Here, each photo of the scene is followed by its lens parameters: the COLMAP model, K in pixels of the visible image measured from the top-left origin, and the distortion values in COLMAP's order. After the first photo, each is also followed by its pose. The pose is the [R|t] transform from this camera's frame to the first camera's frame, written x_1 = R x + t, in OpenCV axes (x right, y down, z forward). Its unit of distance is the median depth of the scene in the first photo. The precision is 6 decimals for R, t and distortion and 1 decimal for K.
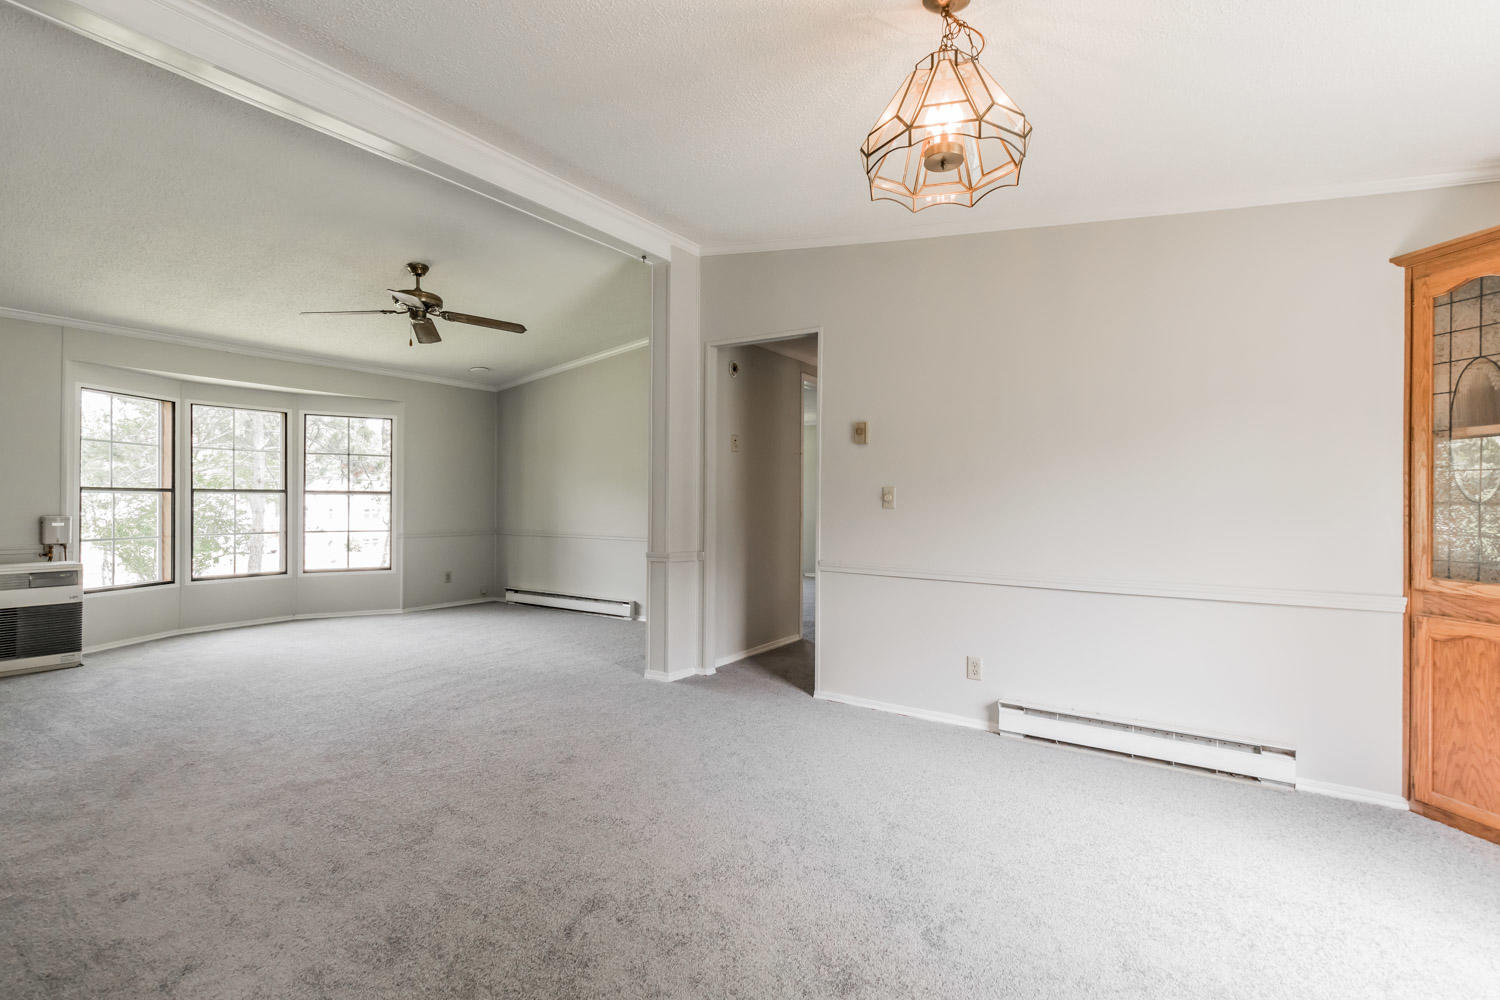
lens RADIAL K [[699.5, 0, 750.0], [0, 699.5, 500.0], [0, 0, 1]] dist [-0.014418, -0.000116]
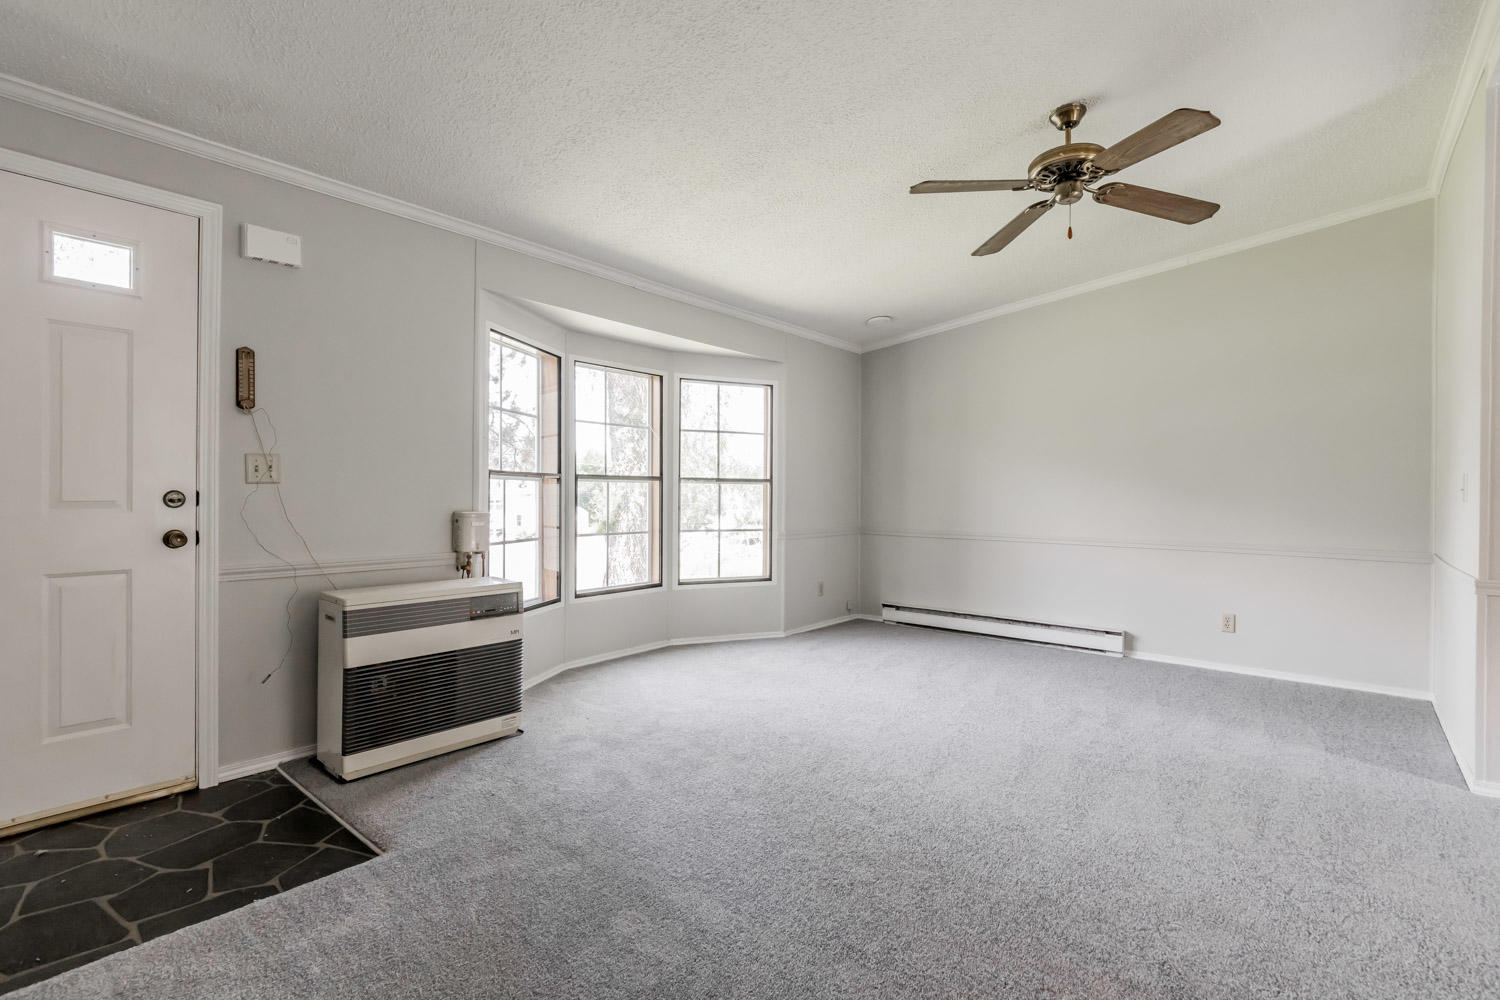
lens RADIAL K [[696.0, 0, 747.8], [0, 696.0, 492.5], [0, 0, 1]] dist [-0.000189, -0.000005]
pose [[0.993861, 0.001895, -0.110620, -0.461702], [-0.001751, 0.999997, 0.001402, 0.001502], [0.110622, -0.001200, 0.993862, 0.234721]]
